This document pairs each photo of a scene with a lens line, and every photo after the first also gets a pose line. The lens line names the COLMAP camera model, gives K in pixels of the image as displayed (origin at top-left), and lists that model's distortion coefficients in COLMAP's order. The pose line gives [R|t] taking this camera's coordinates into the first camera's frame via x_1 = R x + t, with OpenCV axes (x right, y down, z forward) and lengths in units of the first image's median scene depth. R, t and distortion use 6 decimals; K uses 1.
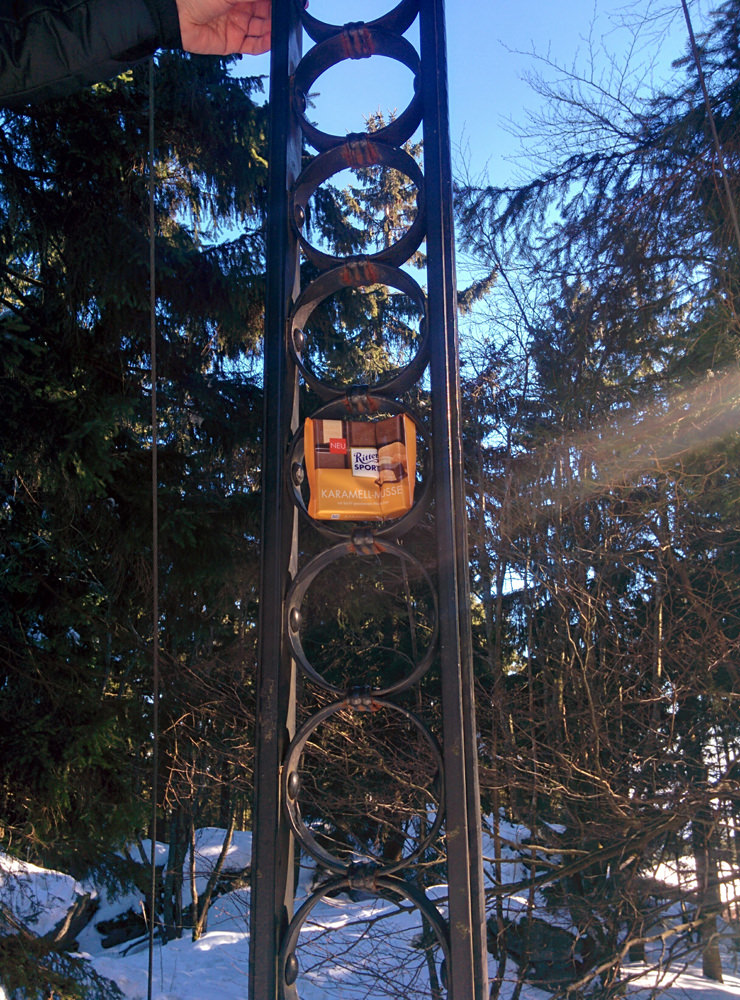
lens RADIAL K [[897.4, 0, 360.6], [0, 897.4, 521.8], [0, 0, 1]] dist [0.079265, -0.100355]
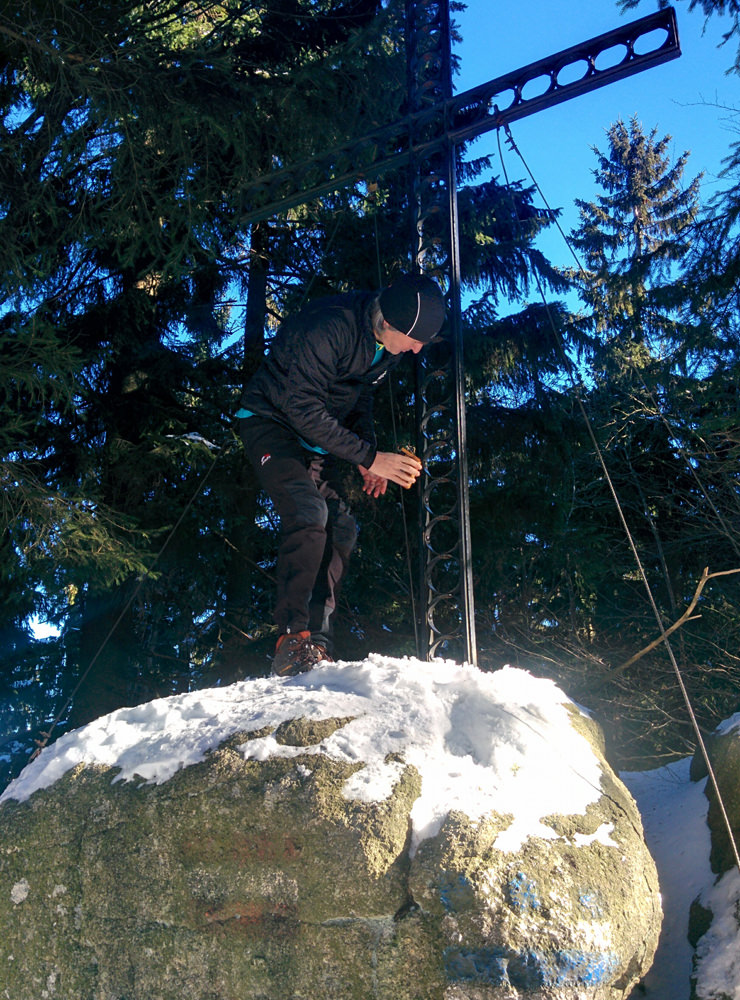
lens RADIAL K [[897.4, 0, 359.8], [0, 897.4, 524.8], [0, 0, 1]] dist [0.079265, -0.100355]
pose [[0.943048, -0.095182, -0.318750, 0.039477], [0.092280, 0.995438, -0.024228, 0.012942], [0.319602, -0.006566, 0.947529, -0.125909]]
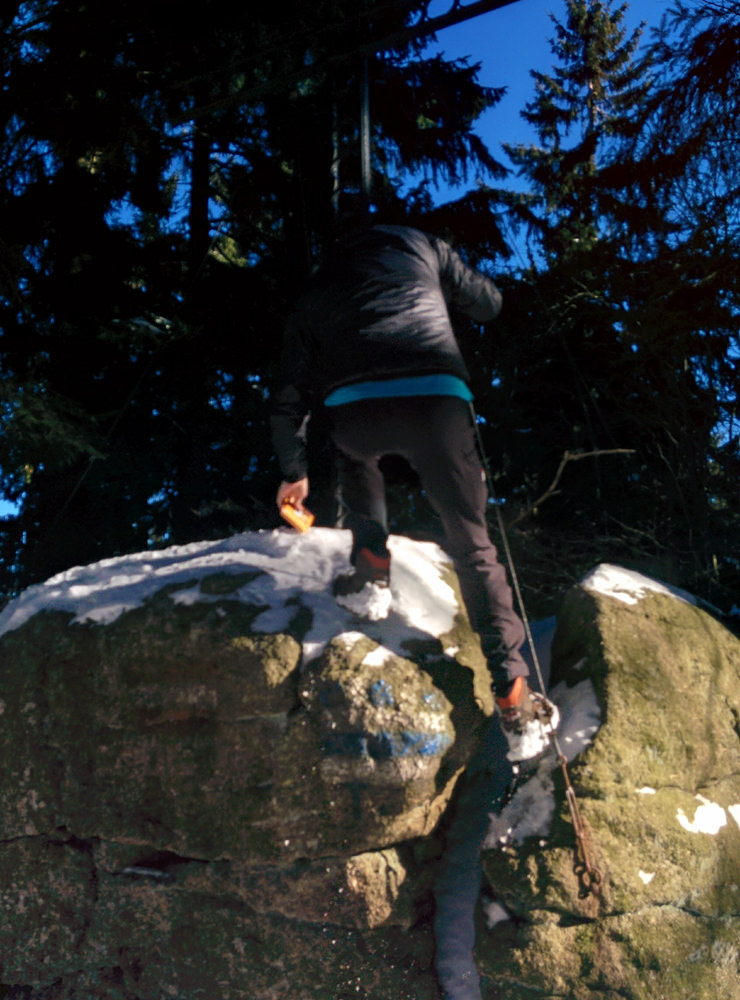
lens RADIAL K [[883.2, 0, 366.8], [0, 883.2, 530.6], [0, 0, 1]] dist [0.071708, -0.072135]
pose [[0.959574, -0.052984, -0.276423, 0.055630], [0.089462, 0.988605, 0.121063, 0.012336], [0.266859, -0.140899, 0.953380, -0.147573]]
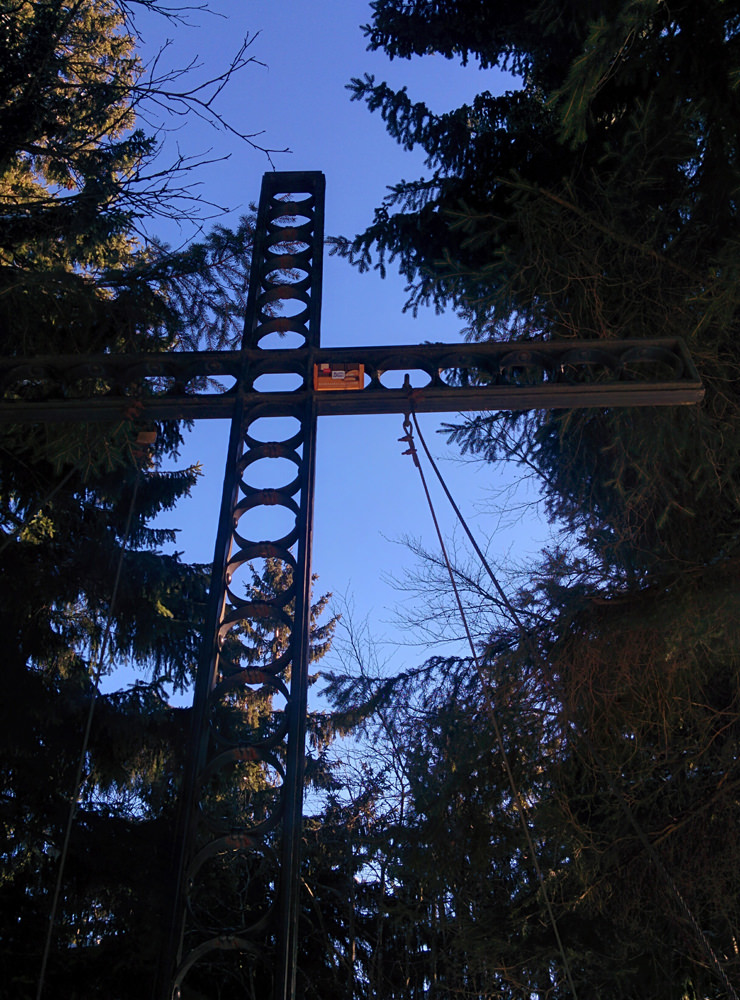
lens RADIAL K [[897.4, 0, 364.9], [0, 897.4, 500.2], [0, 0, 1]] dist [0.079265, -0.100355]
pose [[0.988701, 0.101773, 0.110054, -0.000789], [-0.041392, 0.891003, -0.452106, -0.012194], [-0.144070, 0.442443, 0.885149, -0.028172]]
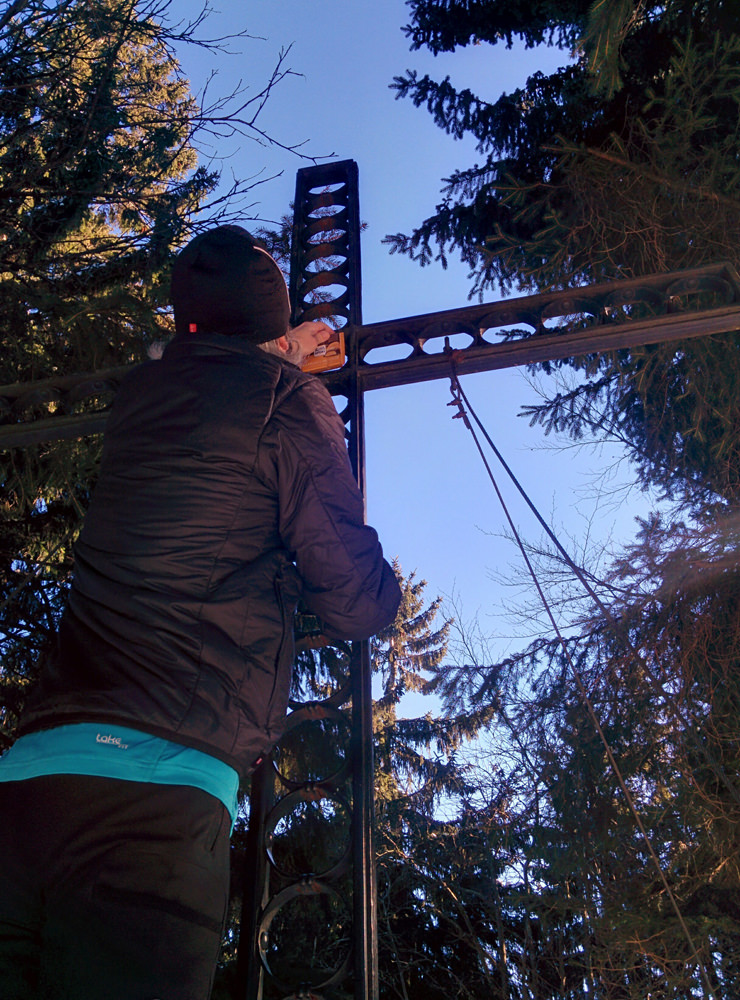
lens RADIAL K [[897.4, 0, 362.4], [0, 897.4, 506.1], [0, 0, 1]] dist [0.079265, -0.100355]
pose [[0.999897, -0.012740, -0.006637, 0.004860], [0.008338, 0.890937, -0.454050, -0.007532], [0.011698, 0.453948, 0.890951, -0.027375]]
